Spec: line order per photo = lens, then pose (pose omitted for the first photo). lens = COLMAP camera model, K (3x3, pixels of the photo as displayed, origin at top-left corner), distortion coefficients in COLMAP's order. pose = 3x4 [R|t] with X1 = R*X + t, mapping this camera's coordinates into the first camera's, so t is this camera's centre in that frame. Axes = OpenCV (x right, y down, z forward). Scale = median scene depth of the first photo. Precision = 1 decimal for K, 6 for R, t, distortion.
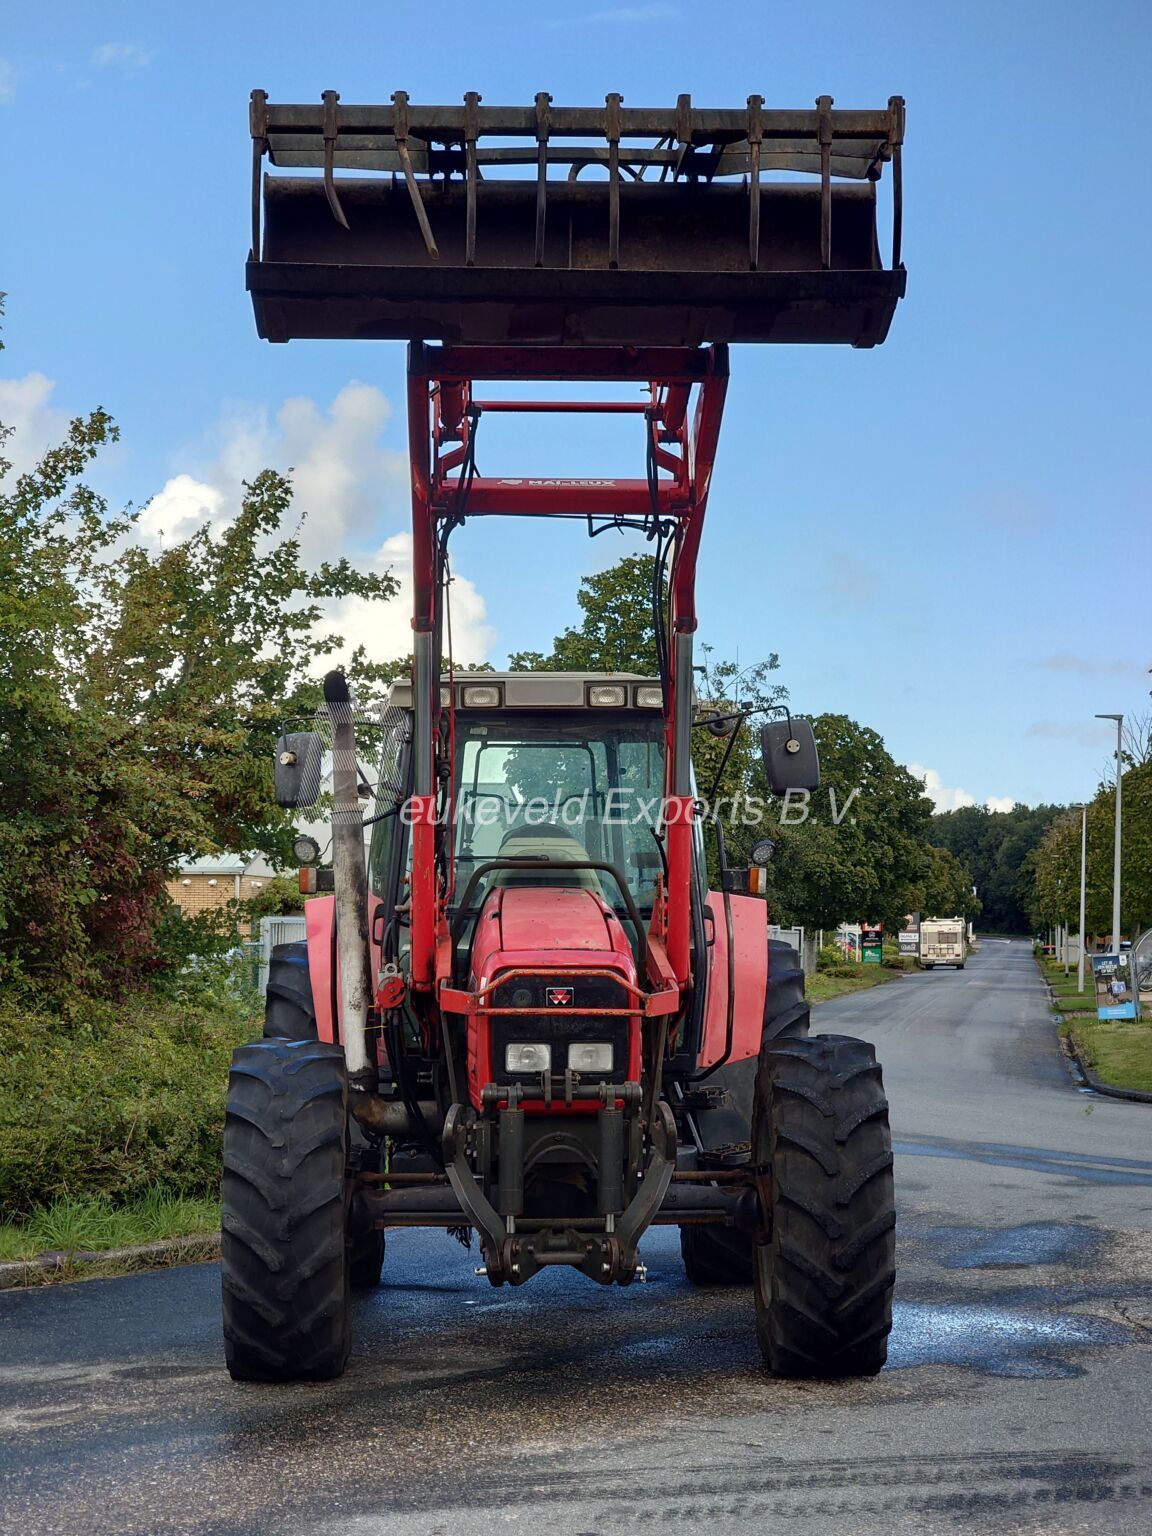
lens RADIAL K [[2650.6, 0, 625.0], [0, 2650.6, 761.8], [0, 0, 1]] dist [0.038853, 0.131240]
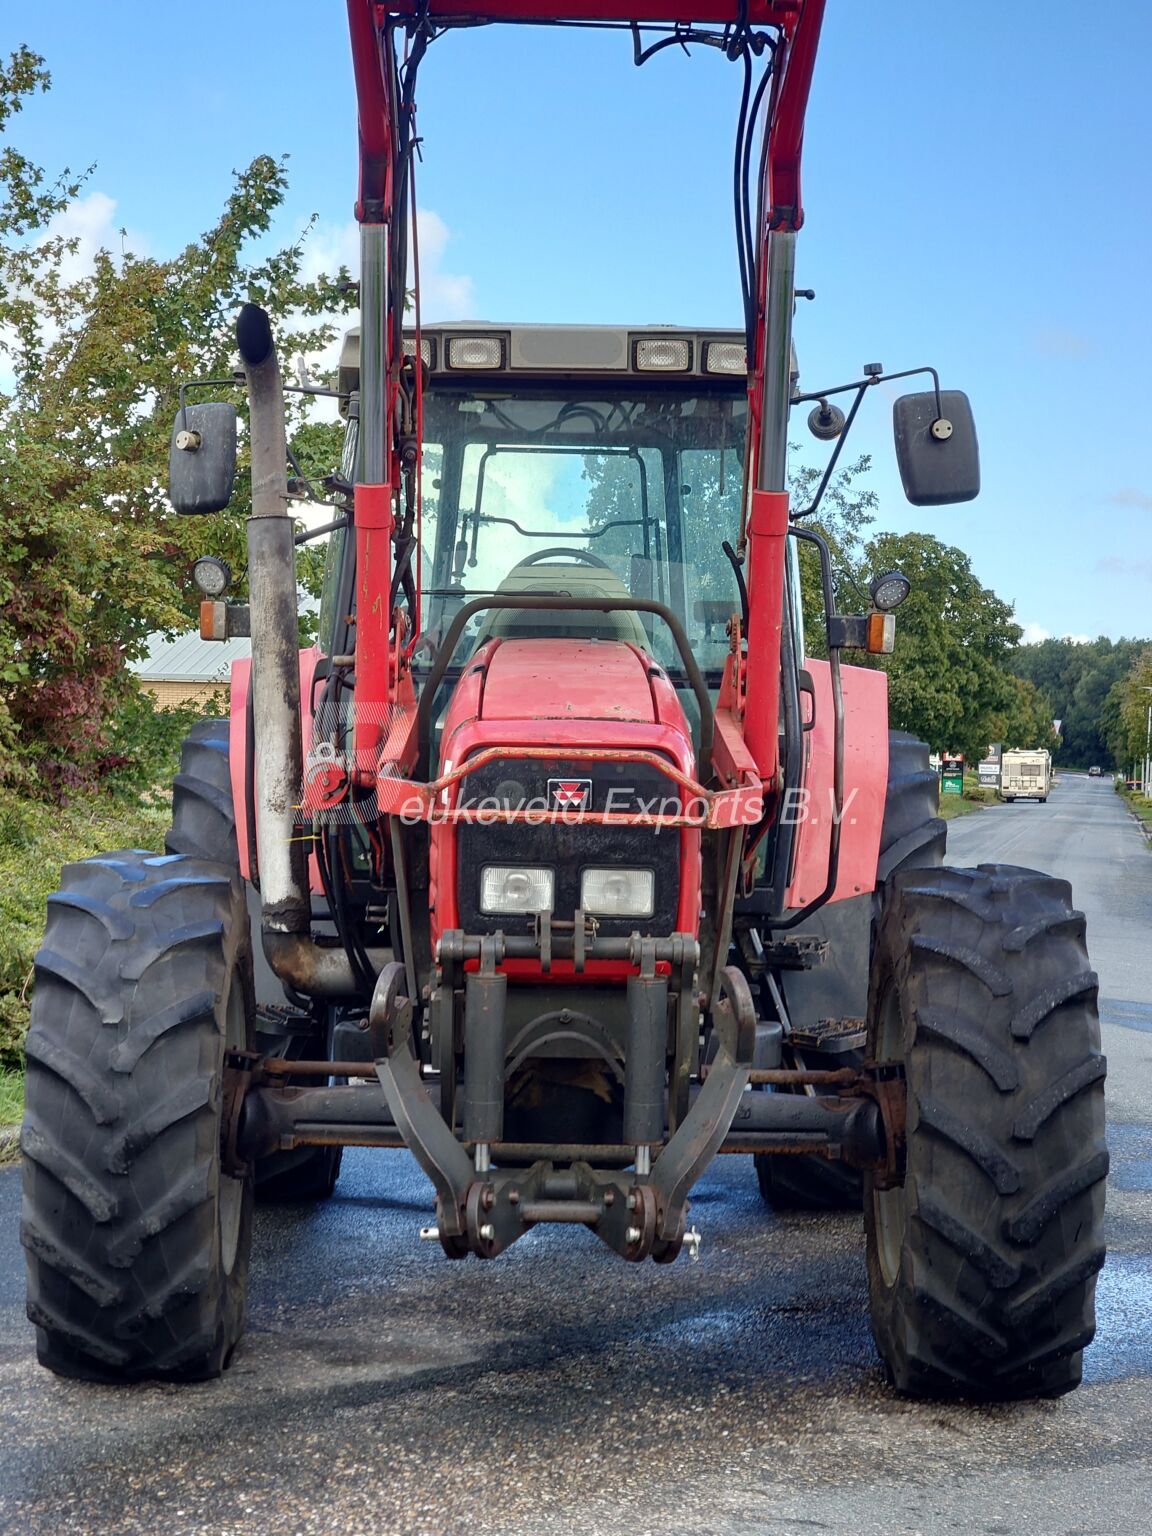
lens RADIAL K [[2673.2, 0, 571.3], [0, 2673.2, 773.0], [0, 0, 1]] dist [0.011450, 0.000162]
pose [[0.998694, 0.020751, -0.046688, 0.004773], [-0.017460, 0.997406, 0.069825, 0.039862], [0.048016, -0.068919, 0.996466, 0.375088]]
